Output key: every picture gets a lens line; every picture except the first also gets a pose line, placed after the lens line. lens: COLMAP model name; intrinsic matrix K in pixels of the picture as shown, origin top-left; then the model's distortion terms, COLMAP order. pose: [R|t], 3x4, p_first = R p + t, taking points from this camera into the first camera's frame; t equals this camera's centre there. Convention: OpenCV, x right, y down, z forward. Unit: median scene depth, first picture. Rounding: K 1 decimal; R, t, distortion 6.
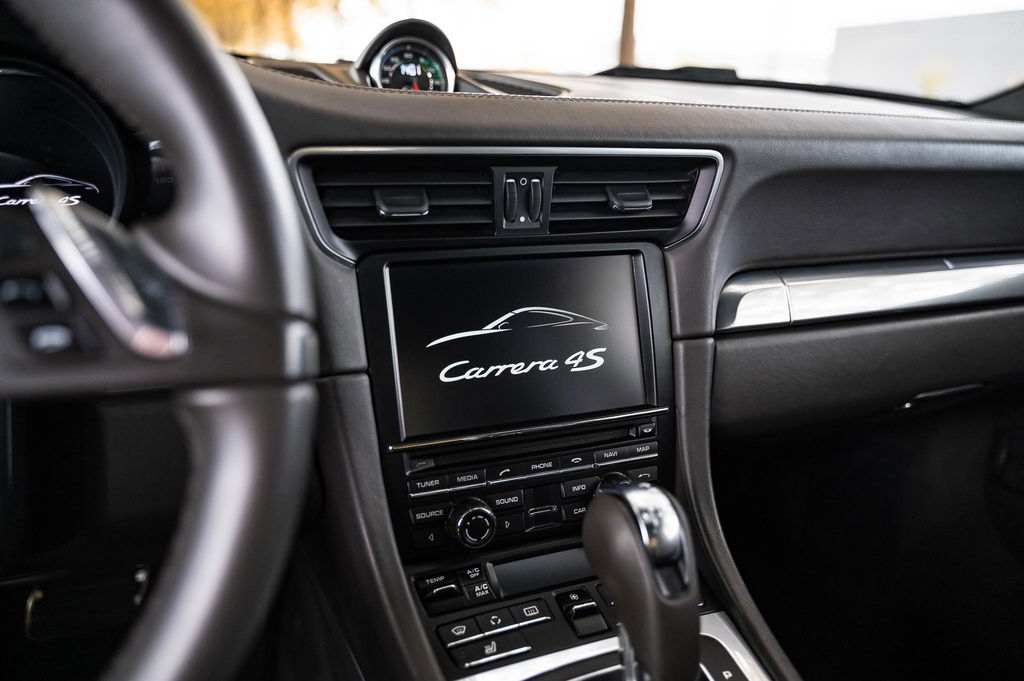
lens RADIAL K [[836.7, 0, 517.1], [0, 836.7, 342.4], [0, 0, 1]] dist [-0.000677, 0.008458]
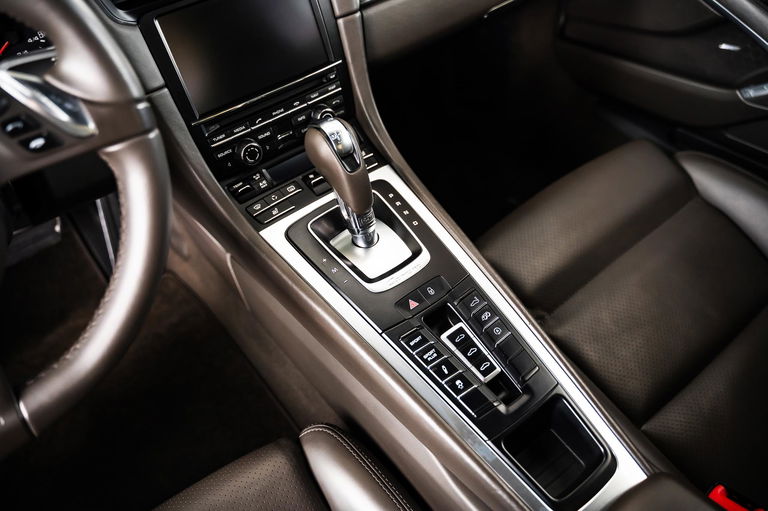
lens RADIAL K [[627.5, 0, 390.9], [0, 627.5, 254.3], [0, 0, 1]] dist [-0.000677, 0.008458]
pose [[0.963660, -0.246092, 0.103918, 0.050730], [0.171775, 0.868775, 0.464460, -0.183464], [-0.204581, -0.429731, 0.879476, -0.395858]]
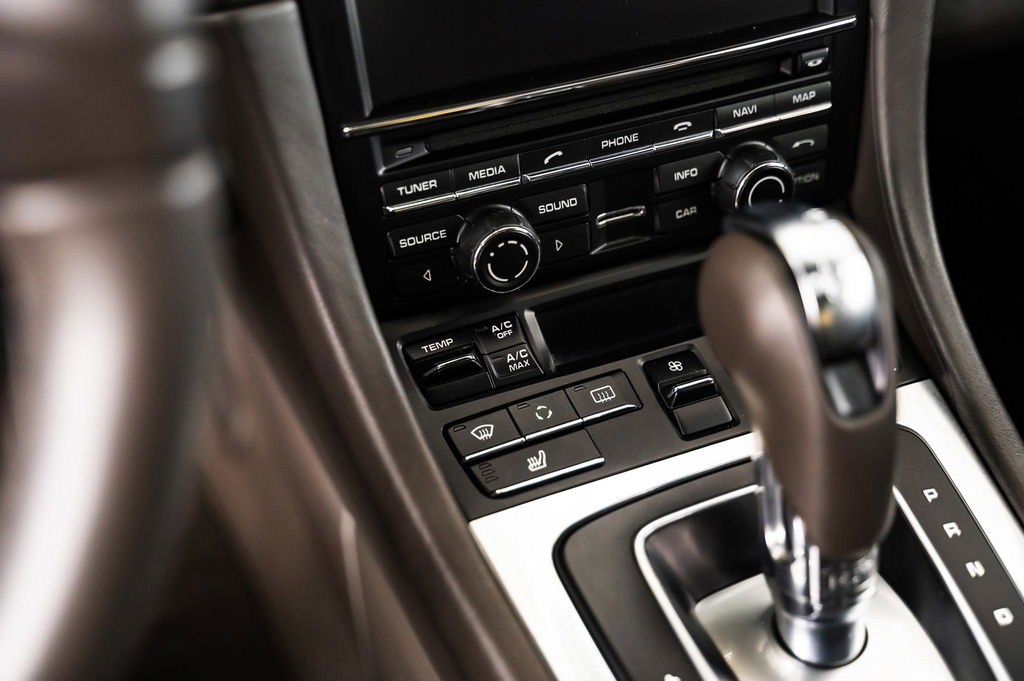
lens RADIAL K [[1471.5, 0, 504.3], [0, 1471.5, 339.8], [0, 0, 1]] dist [-0.005560, 0.000000]
pose [[0.999429, -0.016489, -0.029499, -0.021321], [0.026700, 0.920354, 0.390173, -0.119084], [0.020716, -0.390738, 0.920269, 0.058590]]
